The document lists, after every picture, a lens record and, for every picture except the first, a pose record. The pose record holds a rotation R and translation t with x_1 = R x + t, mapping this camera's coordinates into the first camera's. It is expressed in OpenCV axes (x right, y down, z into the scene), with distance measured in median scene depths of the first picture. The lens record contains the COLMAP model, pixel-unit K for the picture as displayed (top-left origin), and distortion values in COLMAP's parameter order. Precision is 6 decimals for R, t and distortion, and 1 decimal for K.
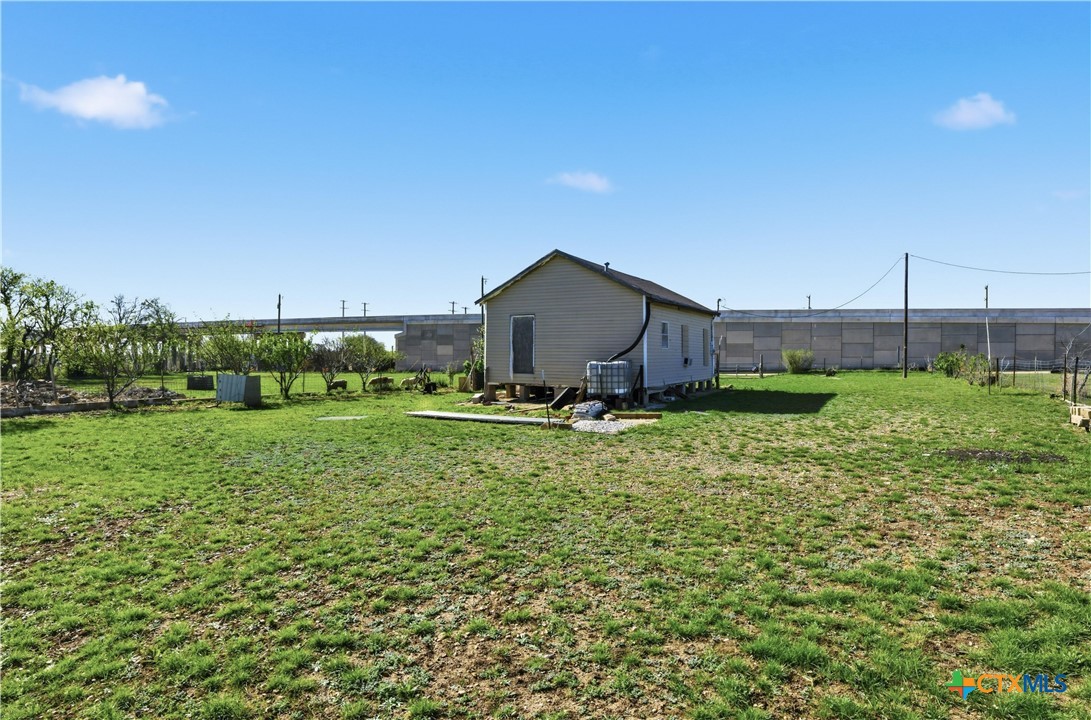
lens RADIAL K [[988.3, 0, 545.5], [0, 988.3, 360.0], [0, 0, 1]] dist [0.001783, 0.000179]
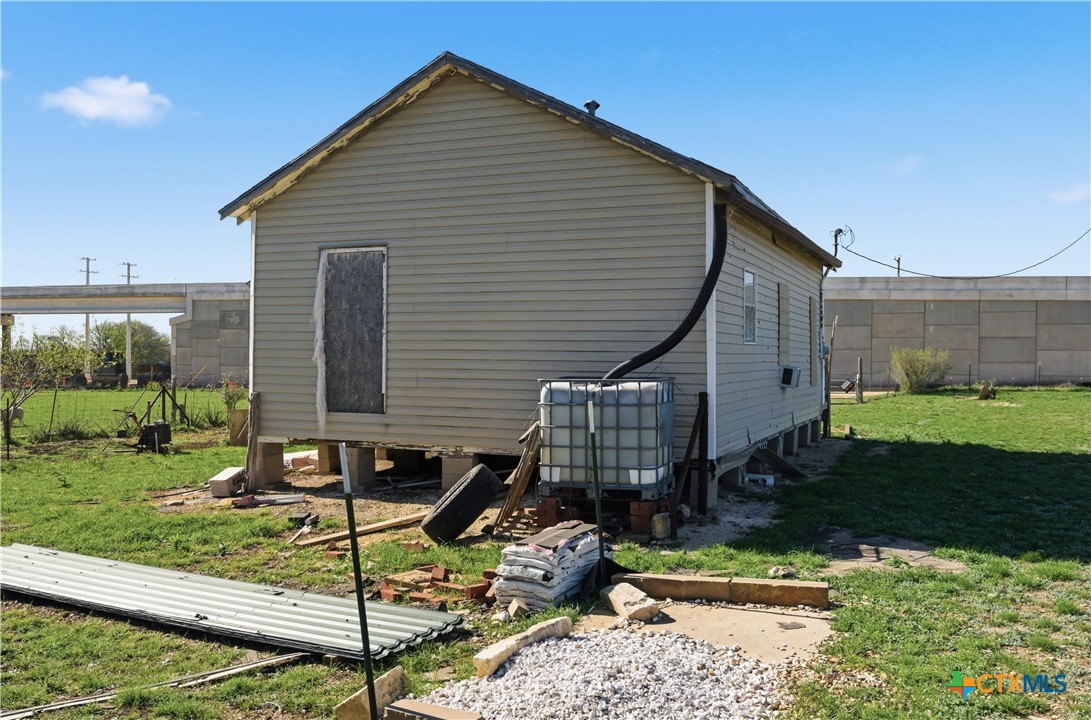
lens RADIAL K [[988.3, 0, 545.5], [0, 988.3, 360.0], [0, 0, 1]] dist [0.001783, 0.000179]
pose [[0.997156, 0.002414, 0.075320, 0.018575], [-0.002513, 0.999996, 0.001217, -0.005792], [-0.075317, -0.001403, 0.997159, 0.639840]]
